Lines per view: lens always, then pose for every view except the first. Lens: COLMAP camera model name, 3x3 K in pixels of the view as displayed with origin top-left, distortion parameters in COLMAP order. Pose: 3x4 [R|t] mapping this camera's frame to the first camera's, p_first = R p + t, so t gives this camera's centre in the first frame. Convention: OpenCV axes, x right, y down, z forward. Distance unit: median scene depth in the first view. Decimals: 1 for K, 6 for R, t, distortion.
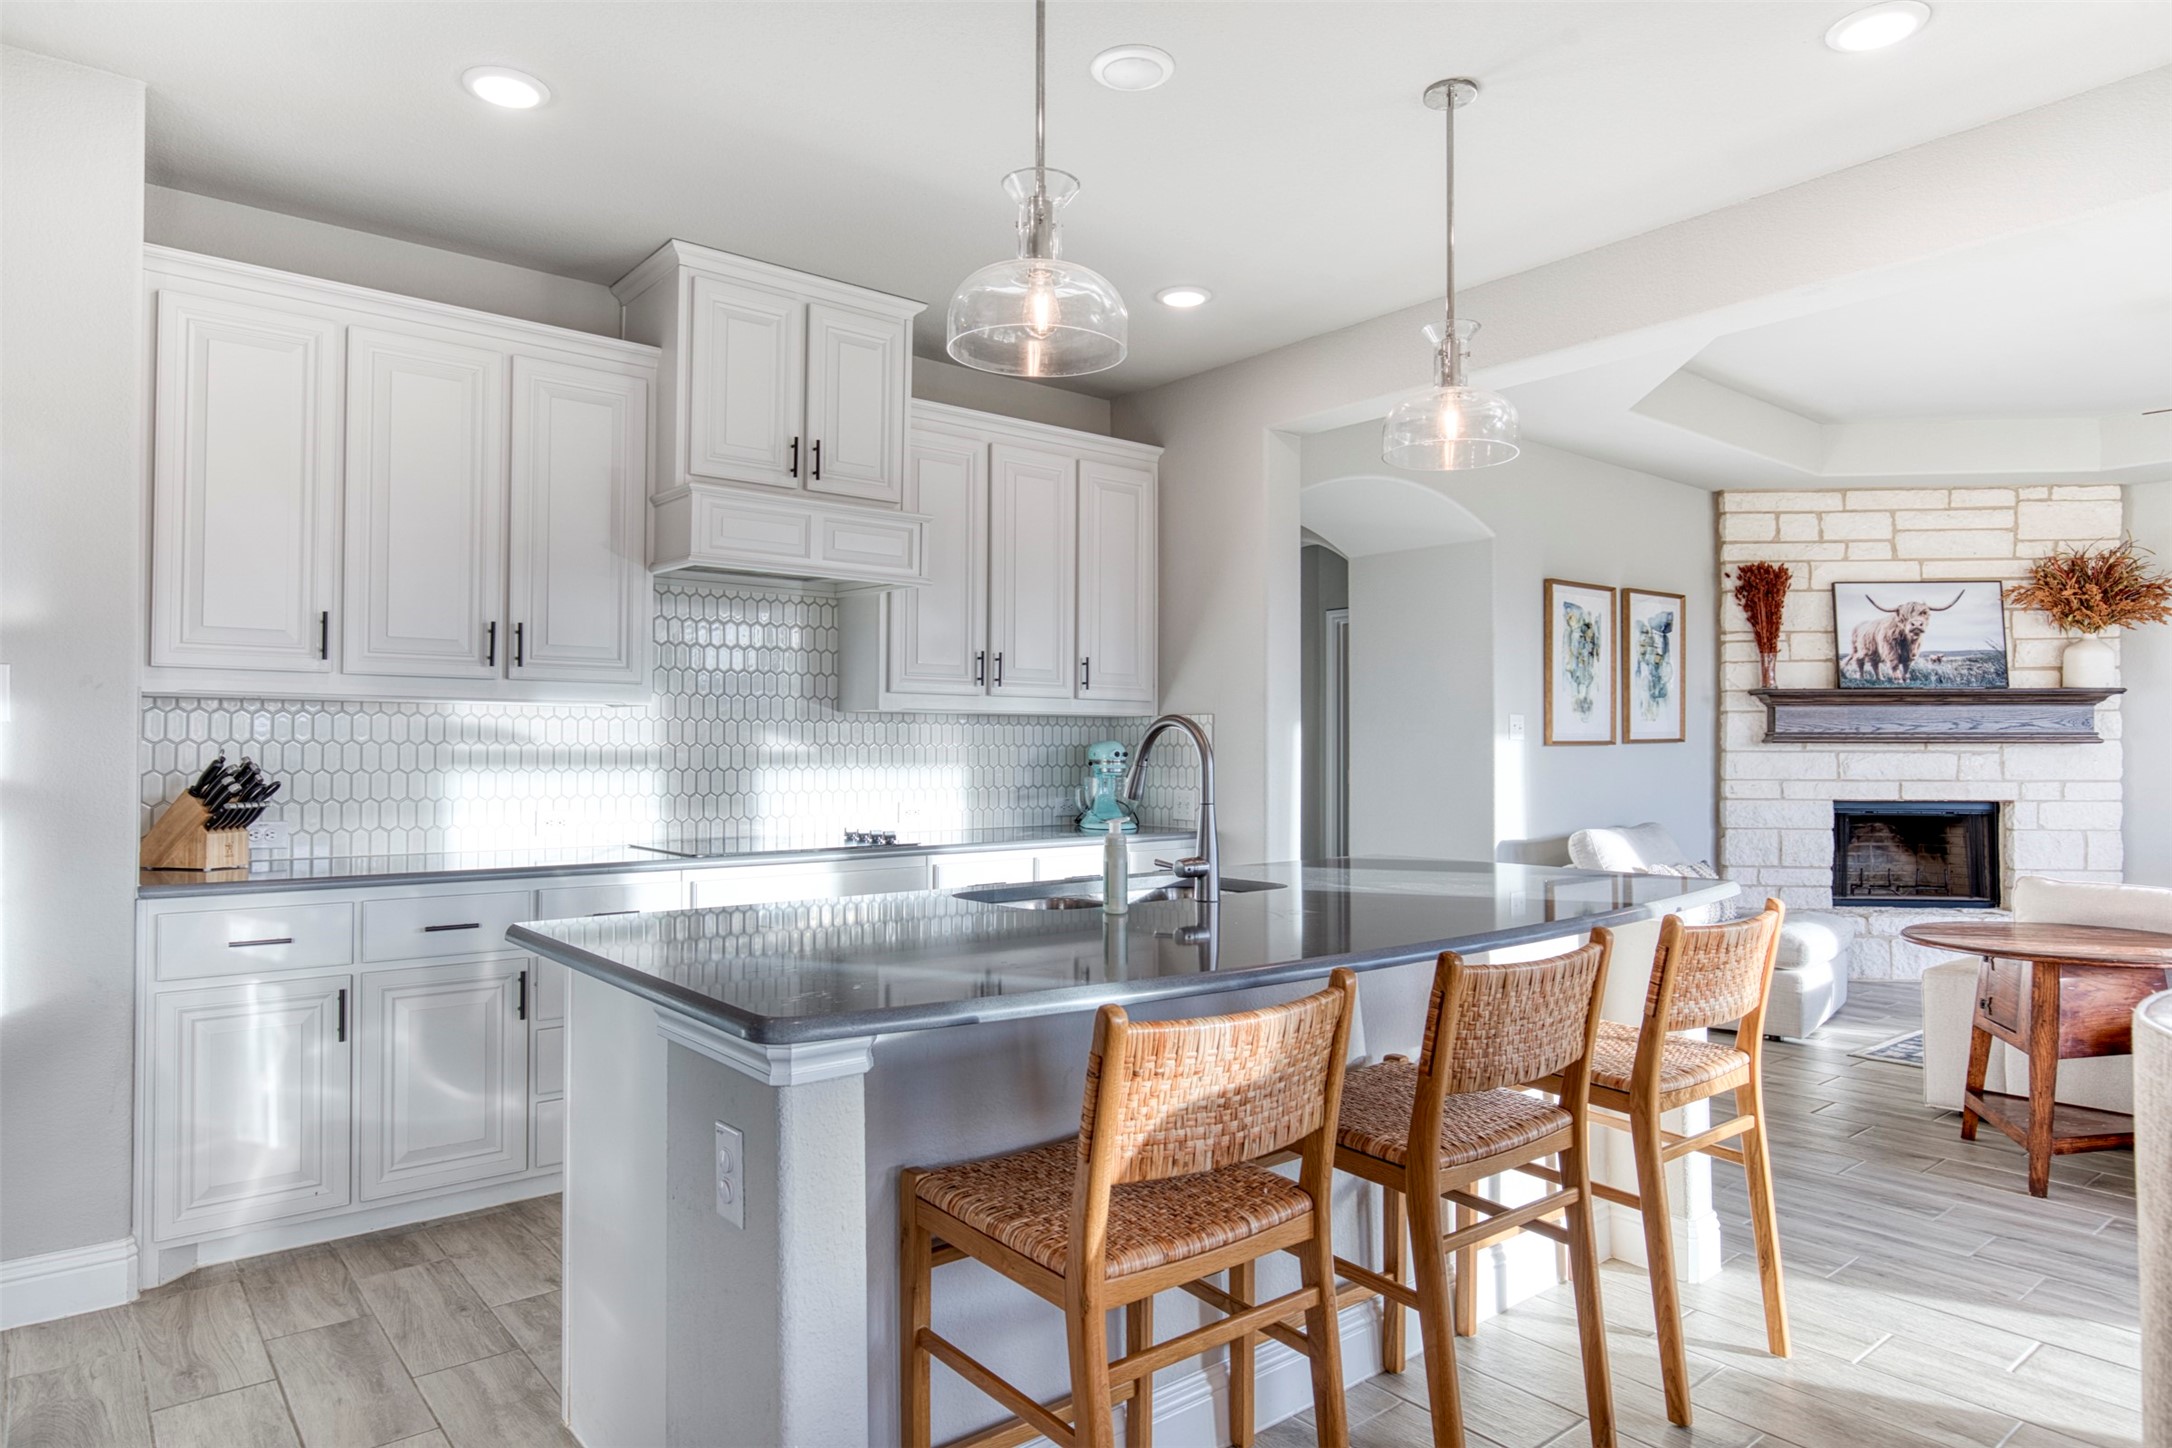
lens RADIAL K [[1283.1, 0, 1086.0], [0, 1283.1, 724.0], [0, 0, 1]] dist [0.000844, 0.000336]
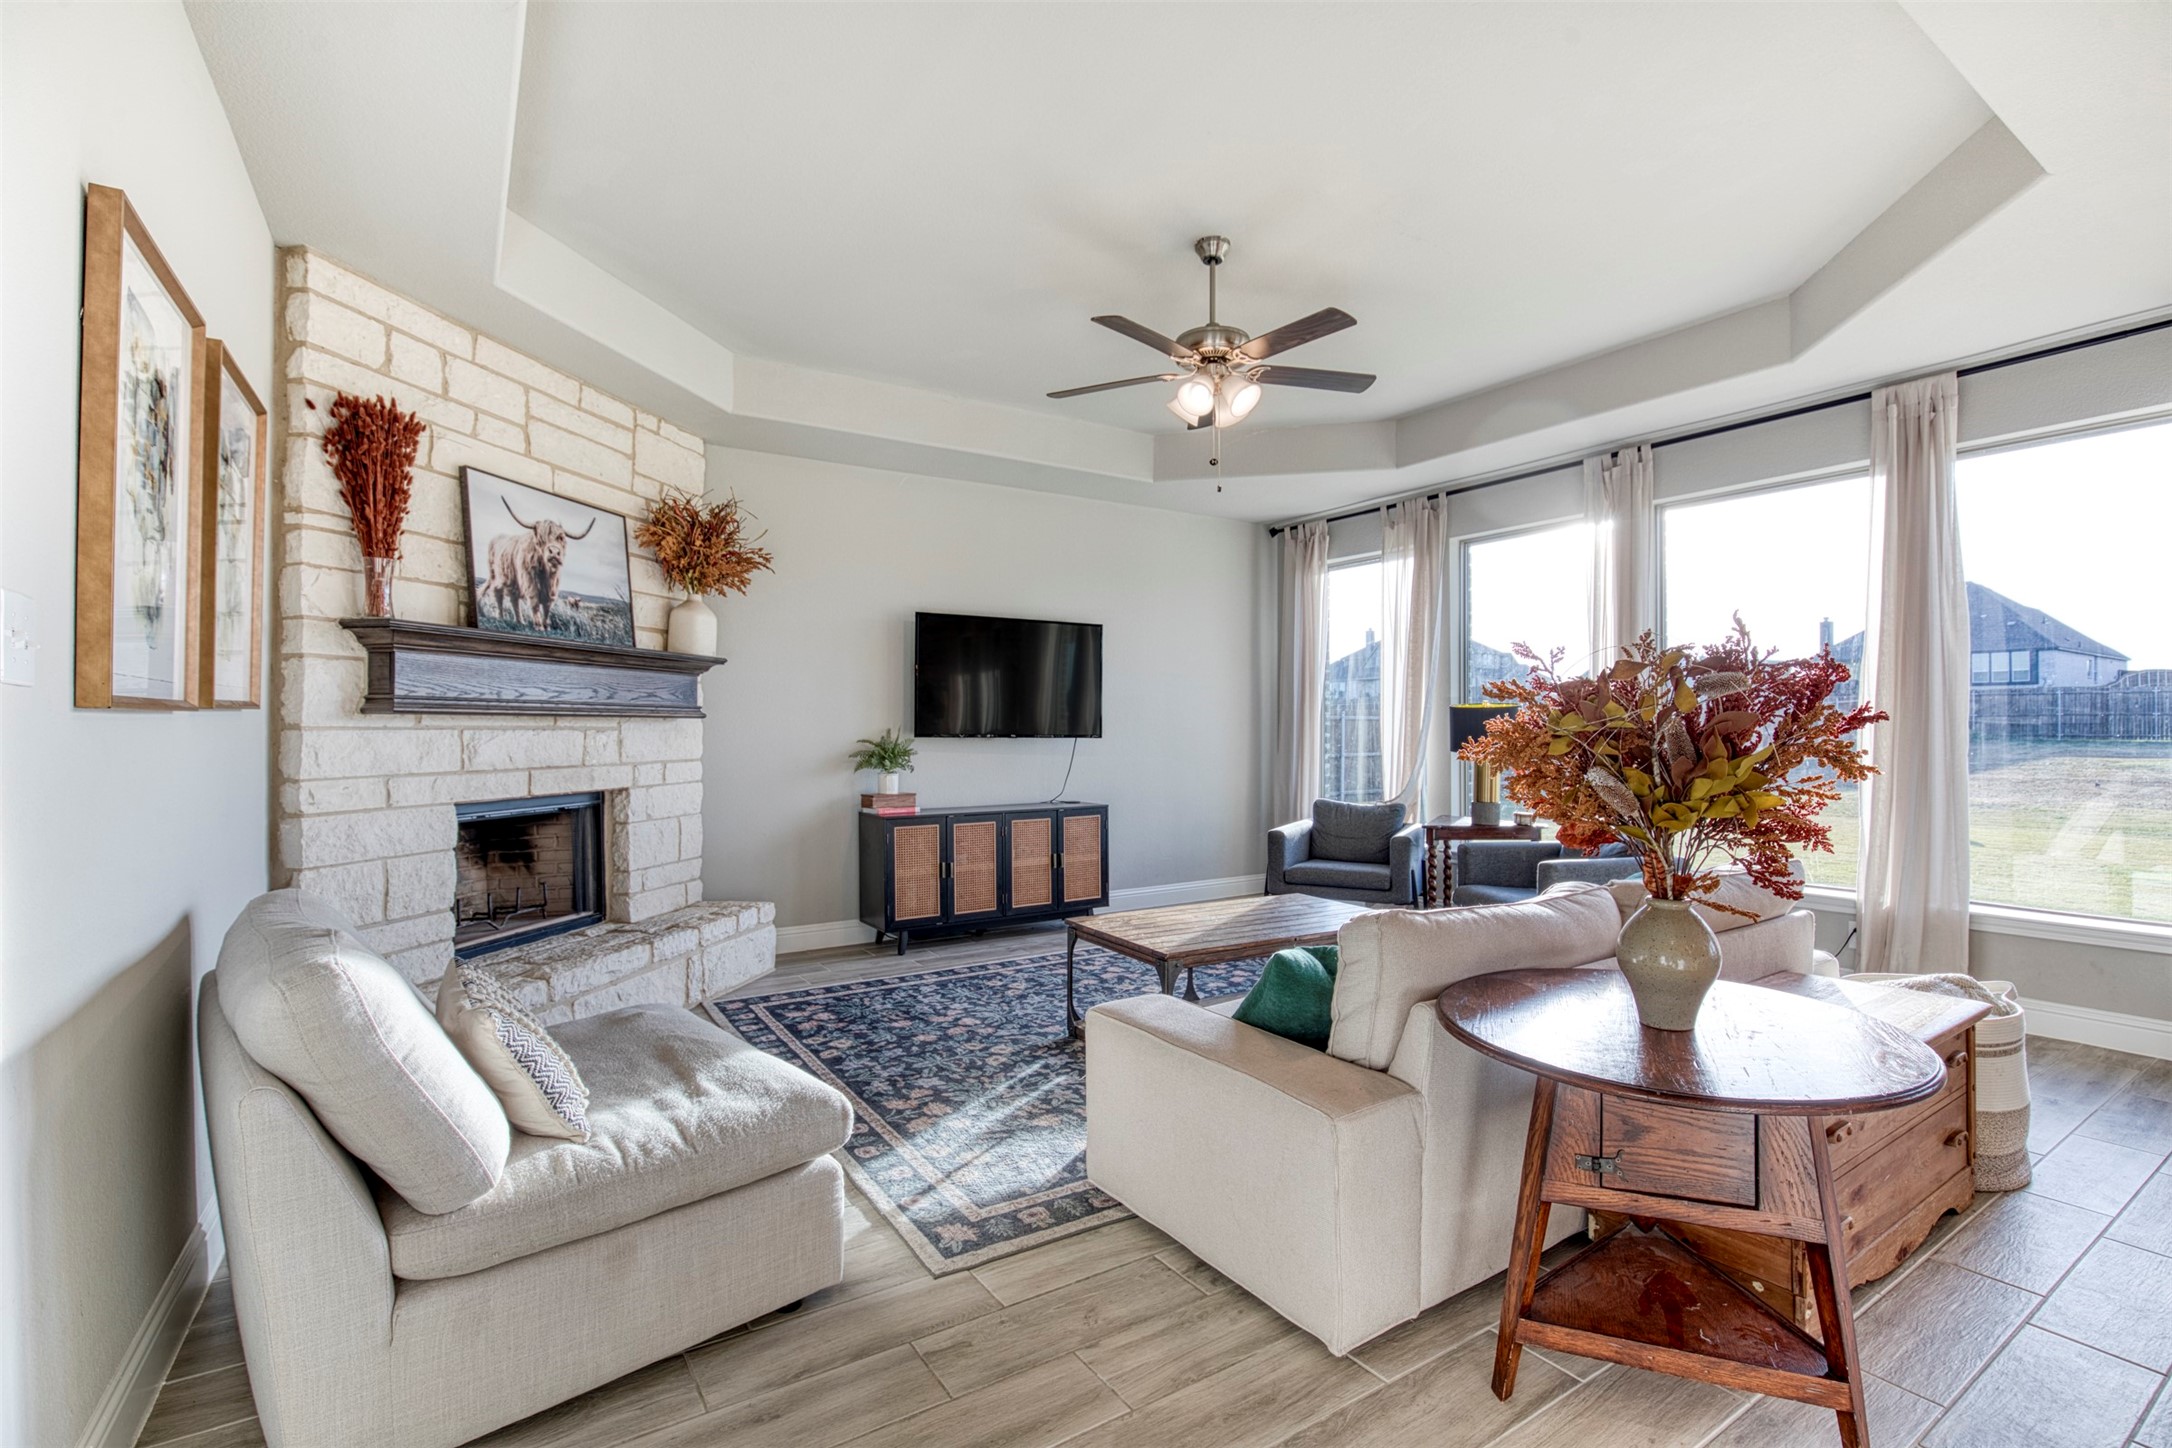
lens RADIAL K [[991.0, 0, 1090.5], [0, 991.0, 728.9], [0, 0, 1]] dist [-0.040509, 0.008634]
pose [[0.114276, -0.002034, 0.993447, 0.133415], [-0.016987, 0.999848, 0.004001, 0.014693], [-0.993304, -0.017333, 0.114224, 0.634494]]
